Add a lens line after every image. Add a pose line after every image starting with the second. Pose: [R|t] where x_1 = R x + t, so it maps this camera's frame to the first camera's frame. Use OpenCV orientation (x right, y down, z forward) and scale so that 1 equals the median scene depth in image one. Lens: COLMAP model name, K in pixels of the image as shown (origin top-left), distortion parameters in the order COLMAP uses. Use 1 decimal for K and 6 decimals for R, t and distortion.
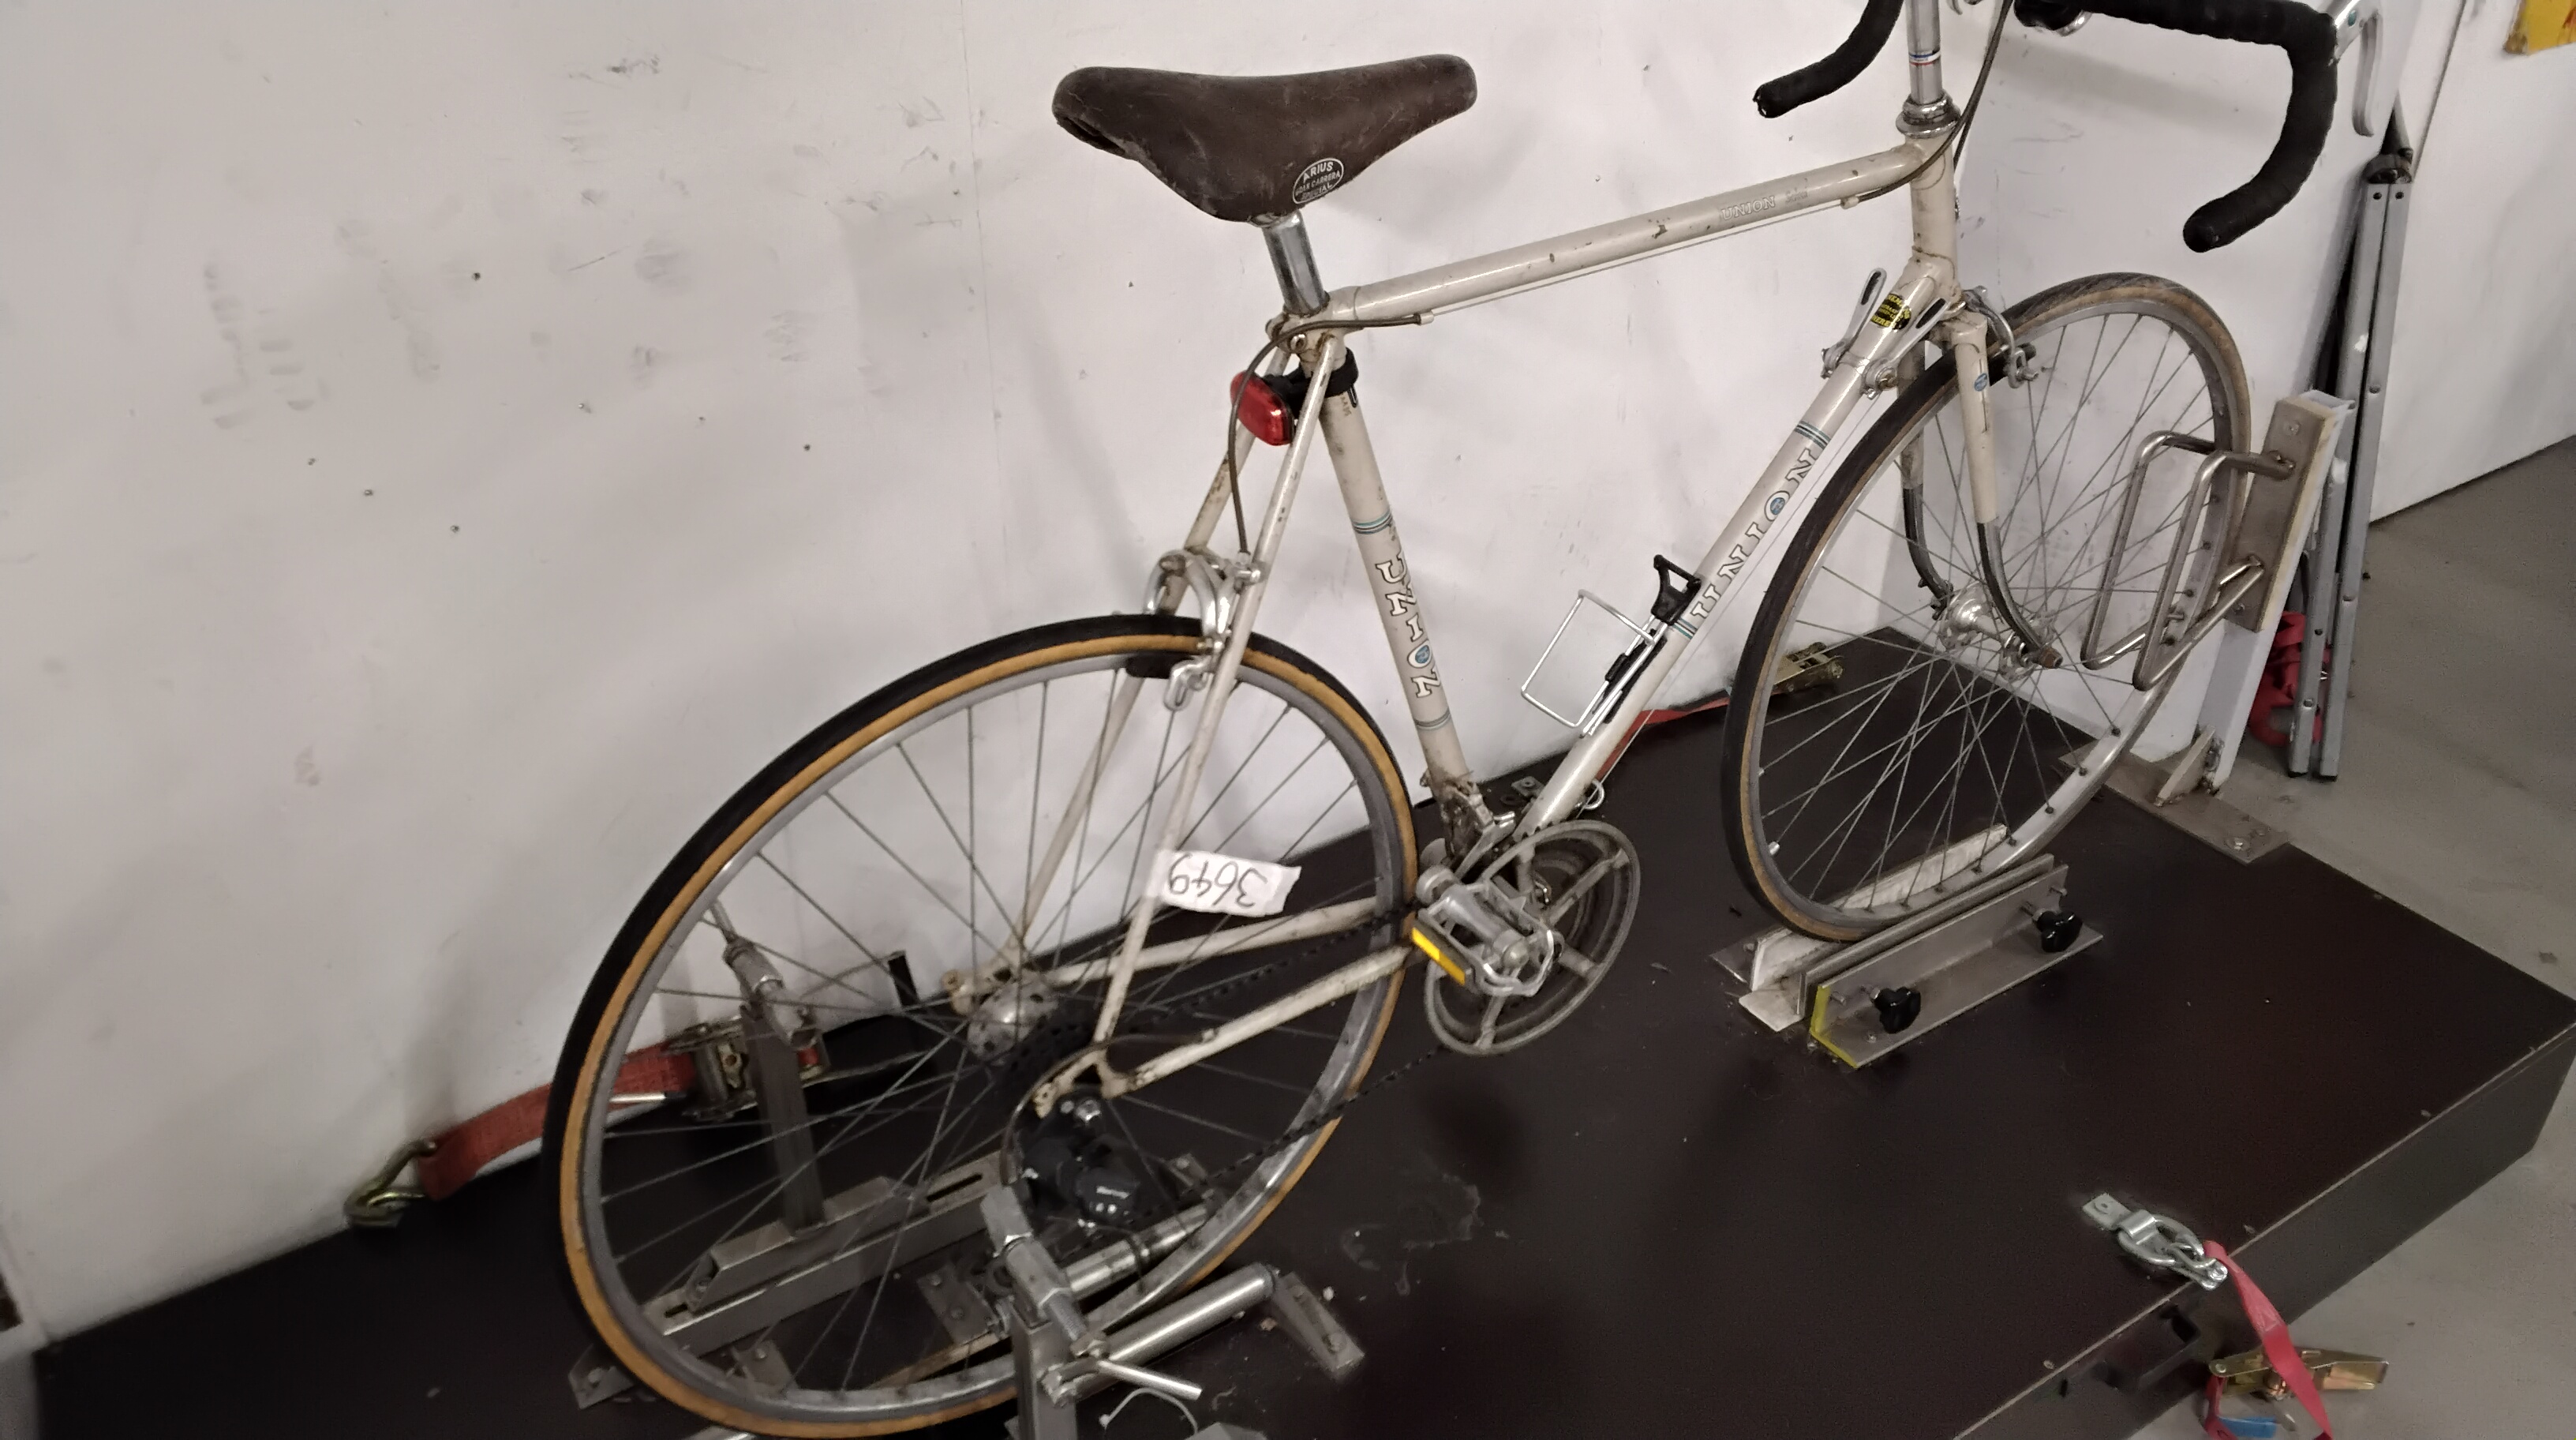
lens RADIAL K [[2044.7, 0, 1288.0], [0, 2044.7, 720.0], [0, 0, 1]] dist [0.107552, -0.170882]
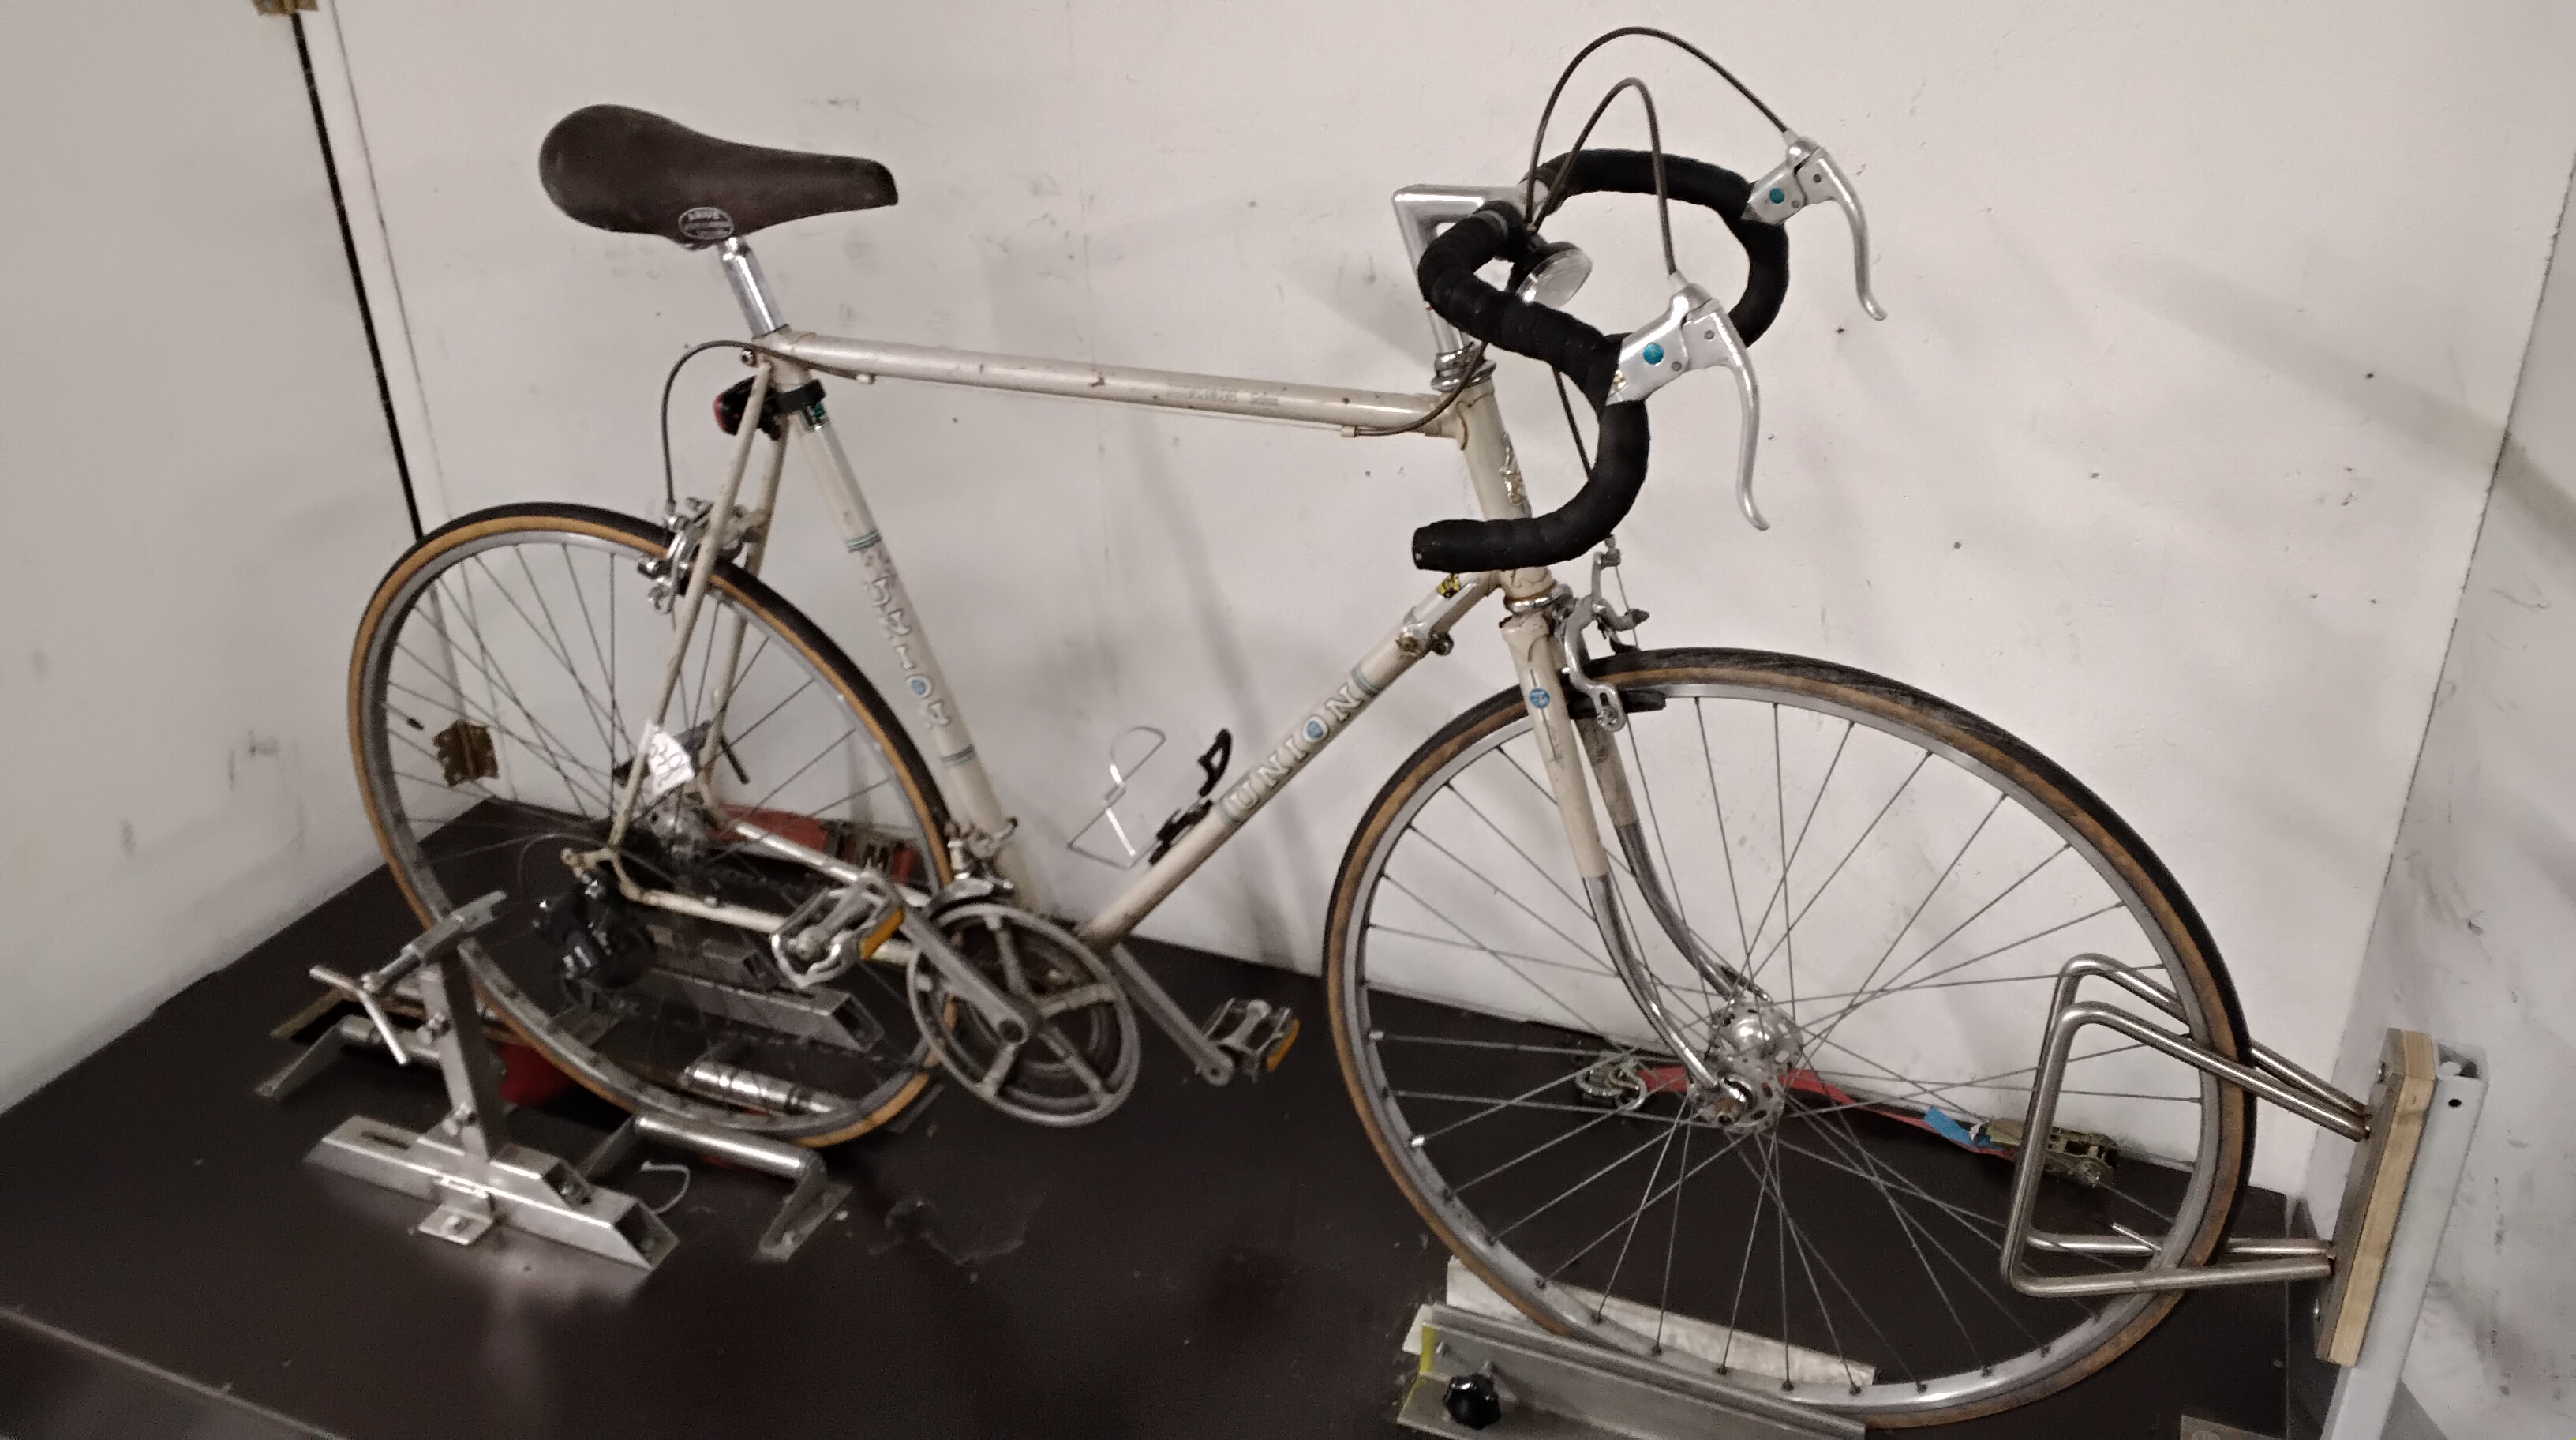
lens RADIAL K [[2033.6, 0, 1285.2], [0, 2033.6, 708.6], [0, 0, 1]] dist [0.086762, -0.001043]
pose [[0.549533, 0.363573, -0.752215, 0.944914], [-0.423087, 0.897468, 0.124692, -0.227521], [0.720424, 0.249730, 0.647012, 0.388736]]
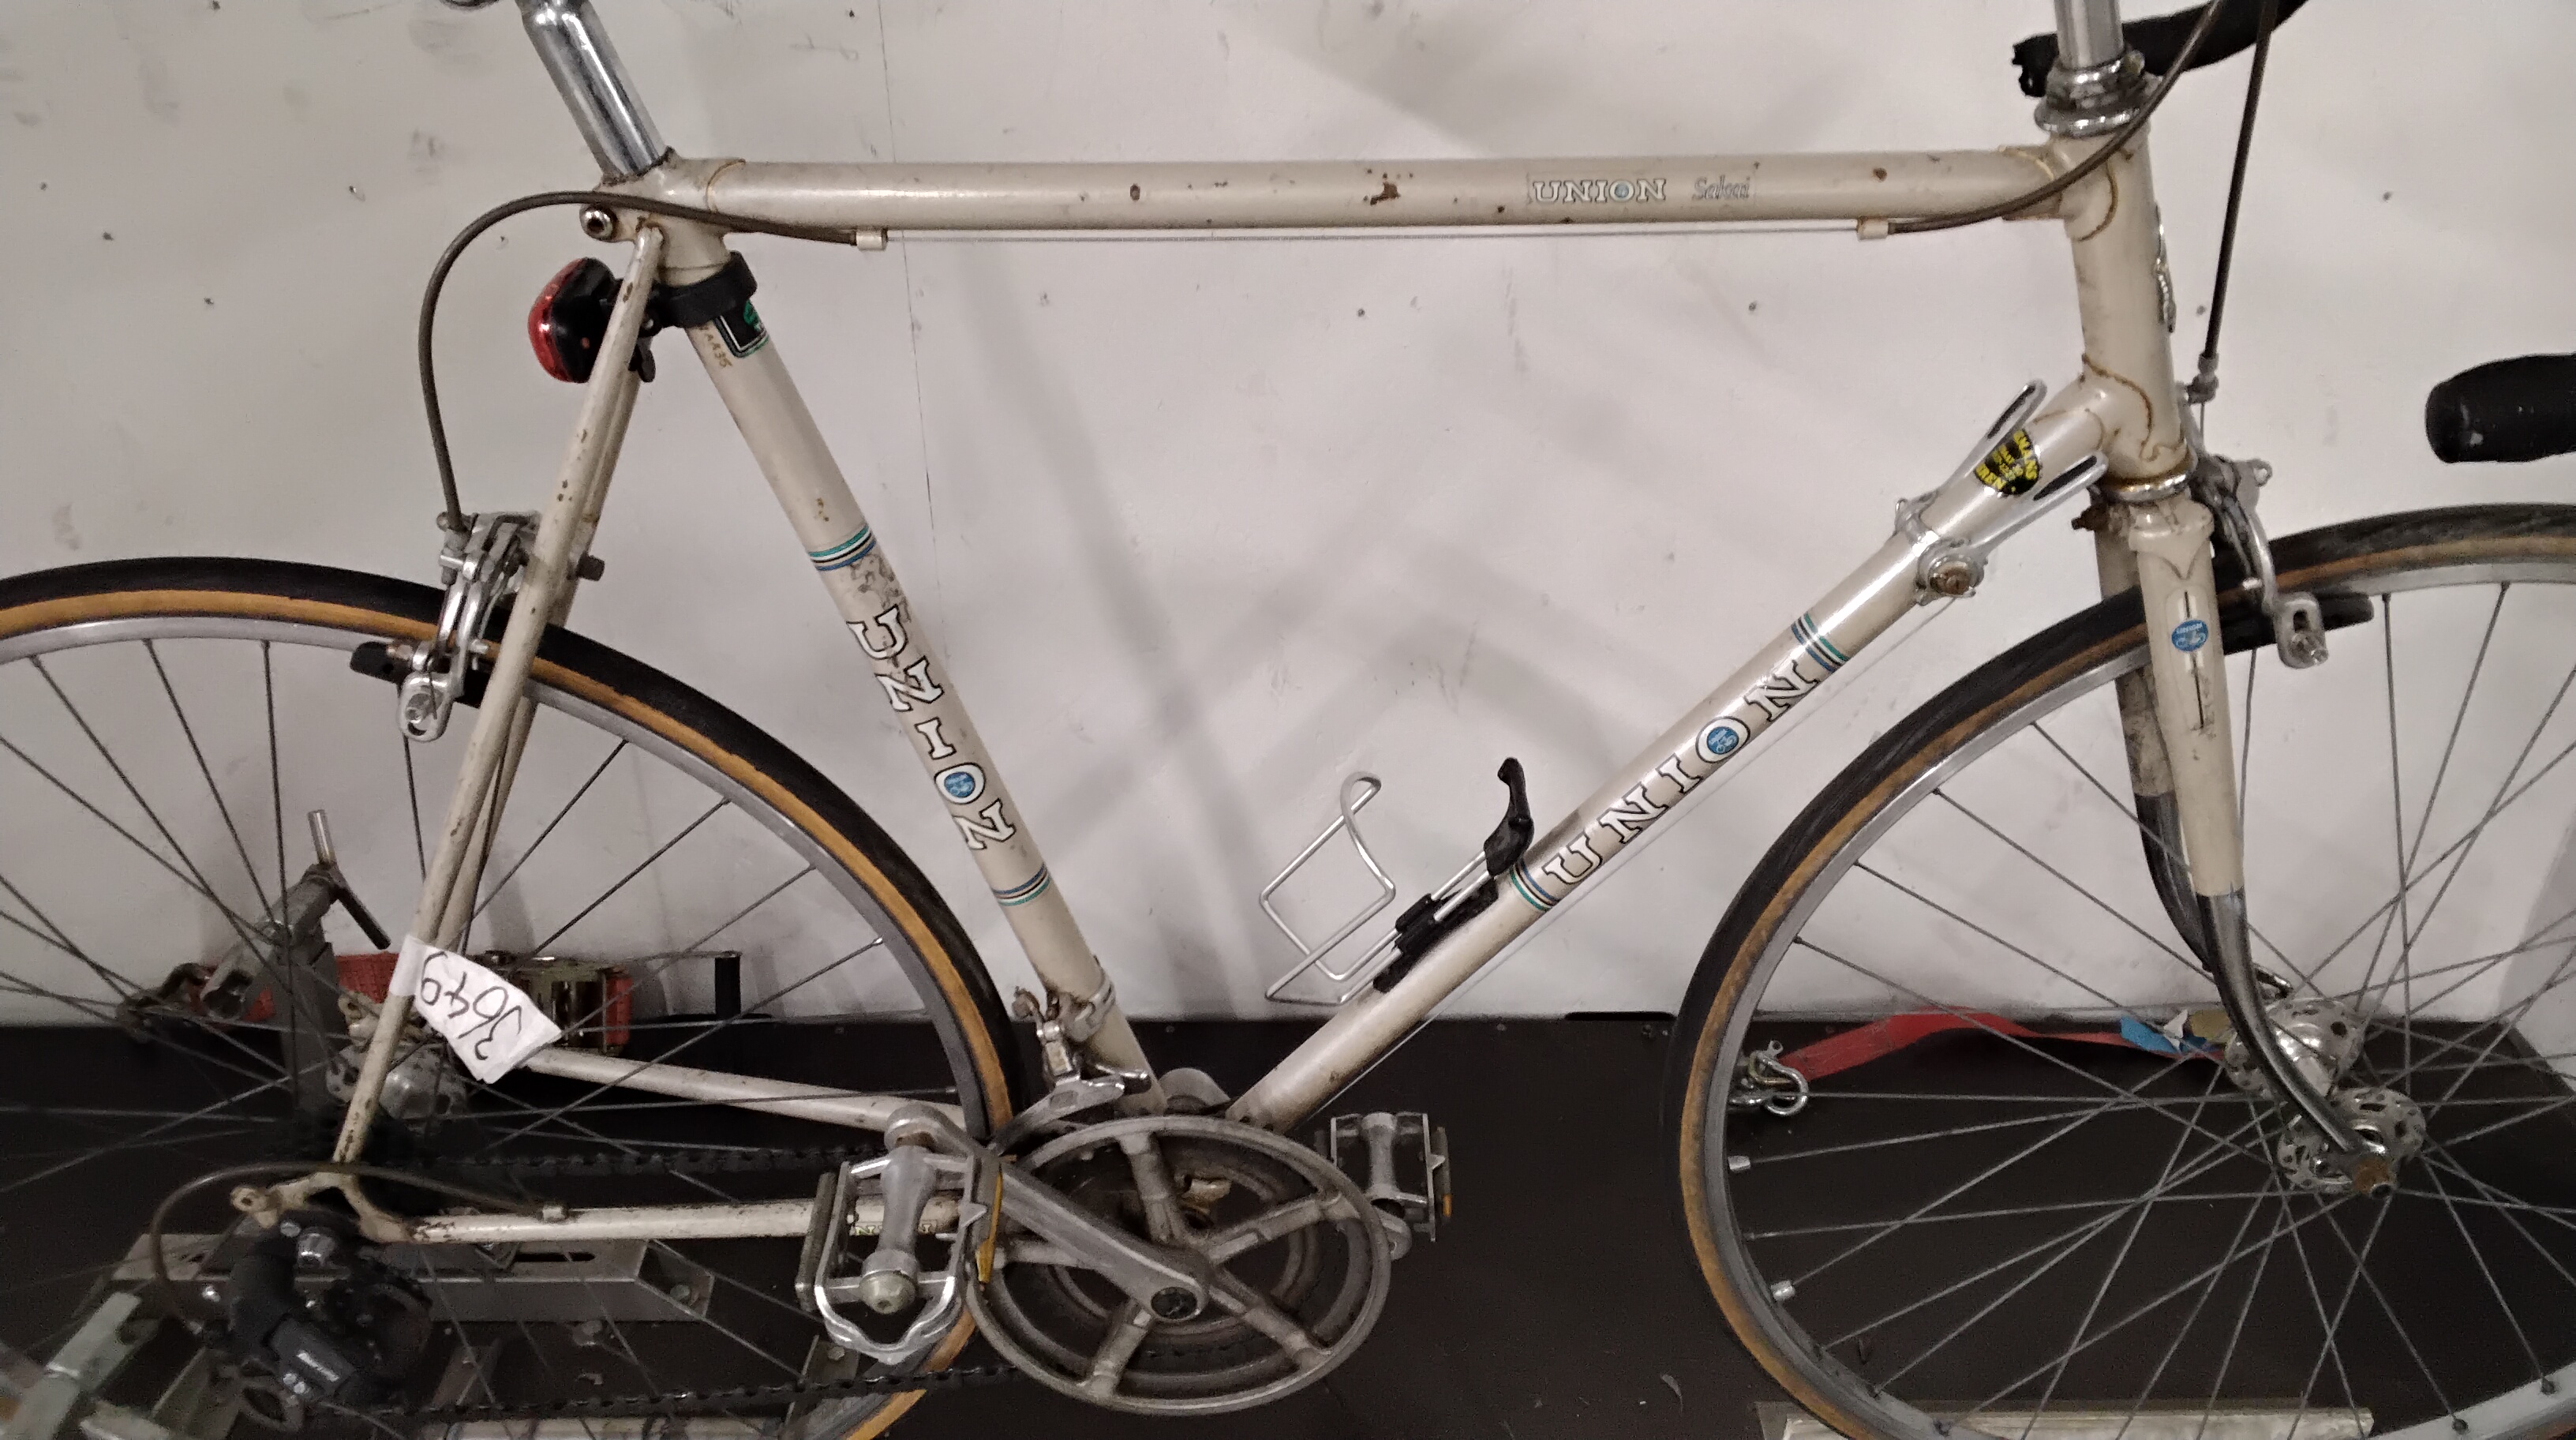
lens RADIAL K [[2044.7, 0, 1288.0], [0, 2044.7, 720.0], [0, 0, 1]] dist [0.107552, -0.170882]
pose [[0.835954, 0.294296, -0.463217, 0.406242], [-0.292840, 0.953054, 0.077025, -0.120219], [0.464139, 0.071259, 0.882891, 0.444288]]
